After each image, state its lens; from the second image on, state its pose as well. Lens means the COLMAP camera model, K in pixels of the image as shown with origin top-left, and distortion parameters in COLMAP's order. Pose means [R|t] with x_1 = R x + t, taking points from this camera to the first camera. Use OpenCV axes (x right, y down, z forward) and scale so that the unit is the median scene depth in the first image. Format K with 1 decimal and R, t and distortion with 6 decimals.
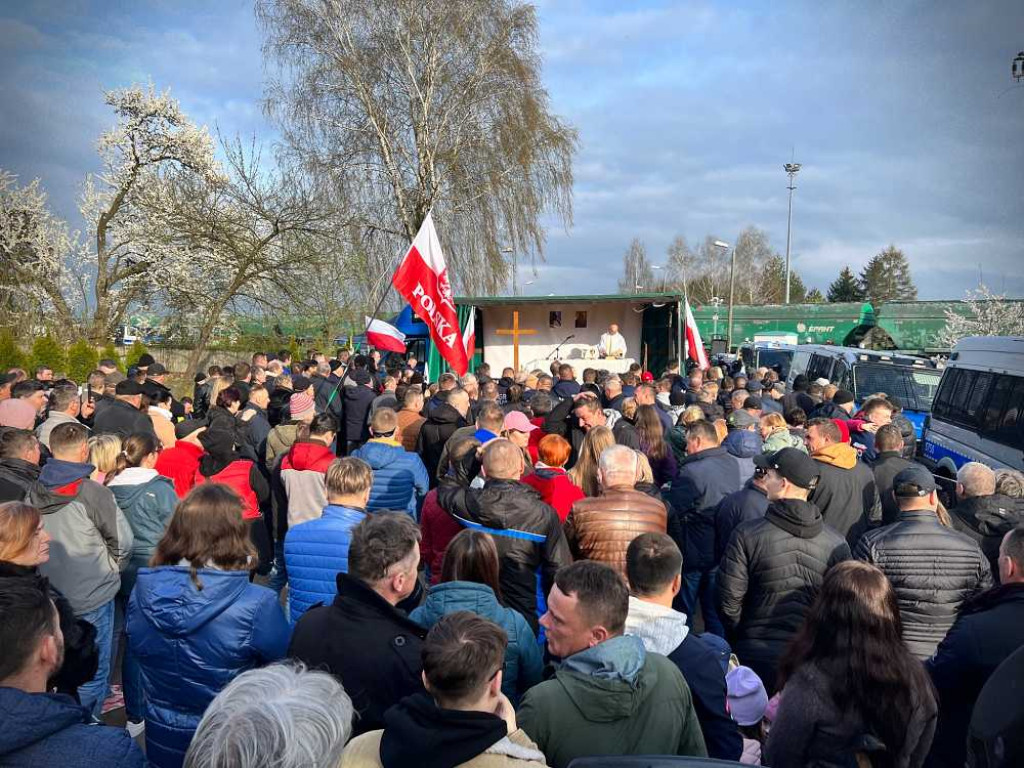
lens RADIAL K [[751.2, 0, 519.2], [0, 751.2, 380.1], [0, 0, 1]] dist [0.041372, -0.055745]
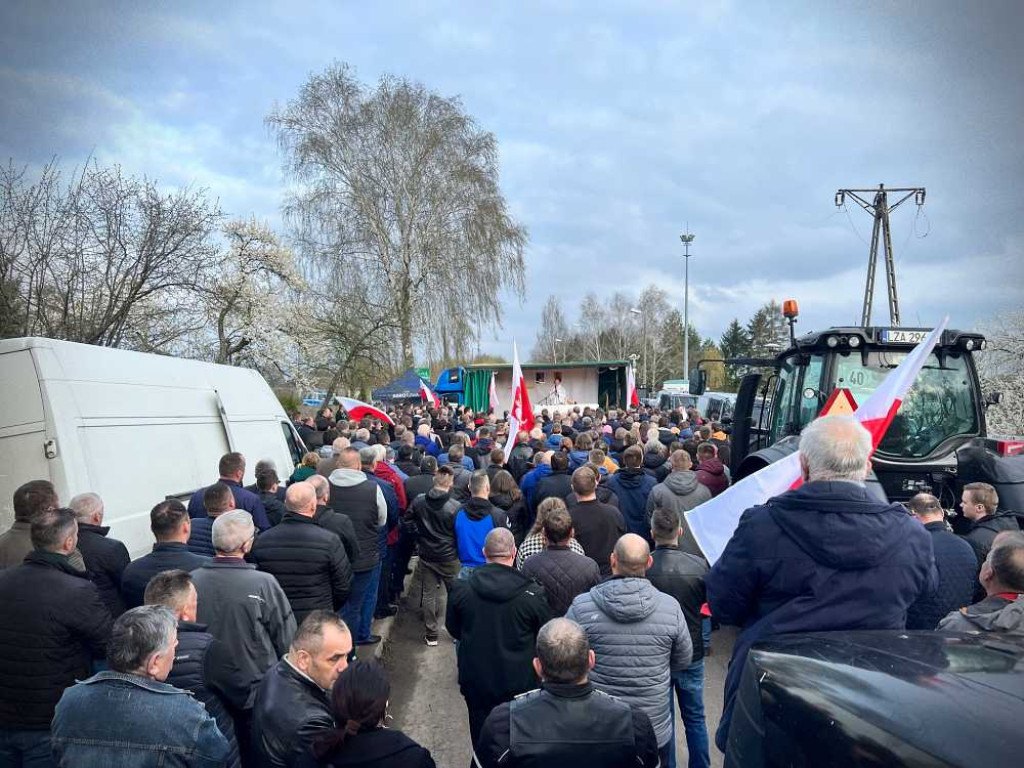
lens RADIAL K [[751.2, 0, 511.8], [0, 751.2, 397.6], [0, 0, 1]] dist [0.041372, -0.055745]
pose [[0.993228, -0.021607, 0.114155, -0.175197], [0.026089, 0.998941, -0.037909, 0.011545], [-0.113215, 0.040631, 0.992739, -0.445255]]
